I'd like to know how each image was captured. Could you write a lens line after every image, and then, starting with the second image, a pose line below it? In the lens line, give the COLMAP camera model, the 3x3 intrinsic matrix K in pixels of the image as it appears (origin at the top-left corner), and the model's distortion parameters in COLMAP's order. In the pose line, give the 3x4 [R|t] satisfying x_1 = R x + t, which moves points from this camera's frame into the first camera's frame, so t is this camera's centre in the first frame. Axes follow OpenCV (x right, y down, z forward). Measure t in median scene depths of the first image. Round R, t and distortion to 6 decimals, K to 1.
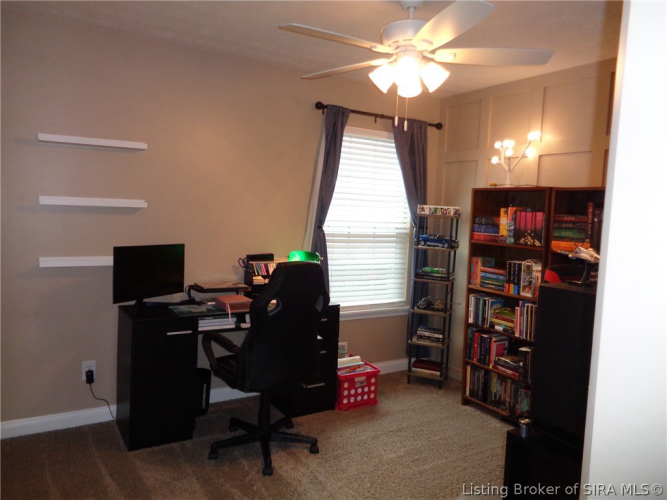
lens RADIAL K [[503.5, 0, 333.4], [0, 503.5, 249.4], [0, 0, 1]] dist [0.016433, -0.002824]
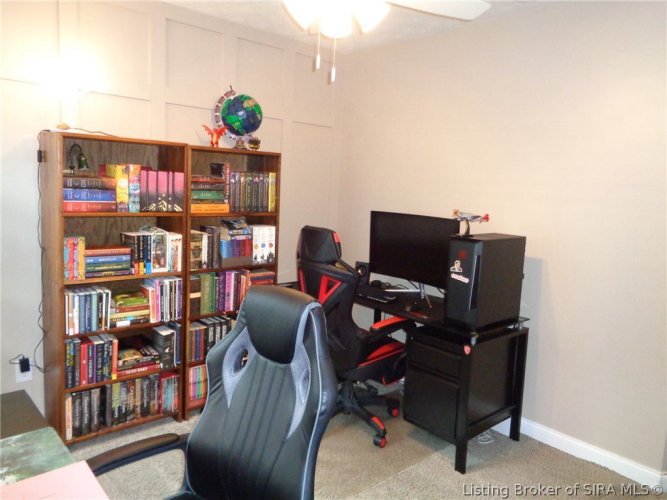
lens RADIAL K [[503.5, 0, 333.3], [0, 503.5, 247.3], [0, 0, 1]] dist [0.016433, -0.002824]
pose [[-0.176200, -0.181436, 0.967489, -0.459206], [0.020995, 0.981950, 0.187972, -0.096907], [-0.984130, 0.053433, -0.169210, 0.829626]]
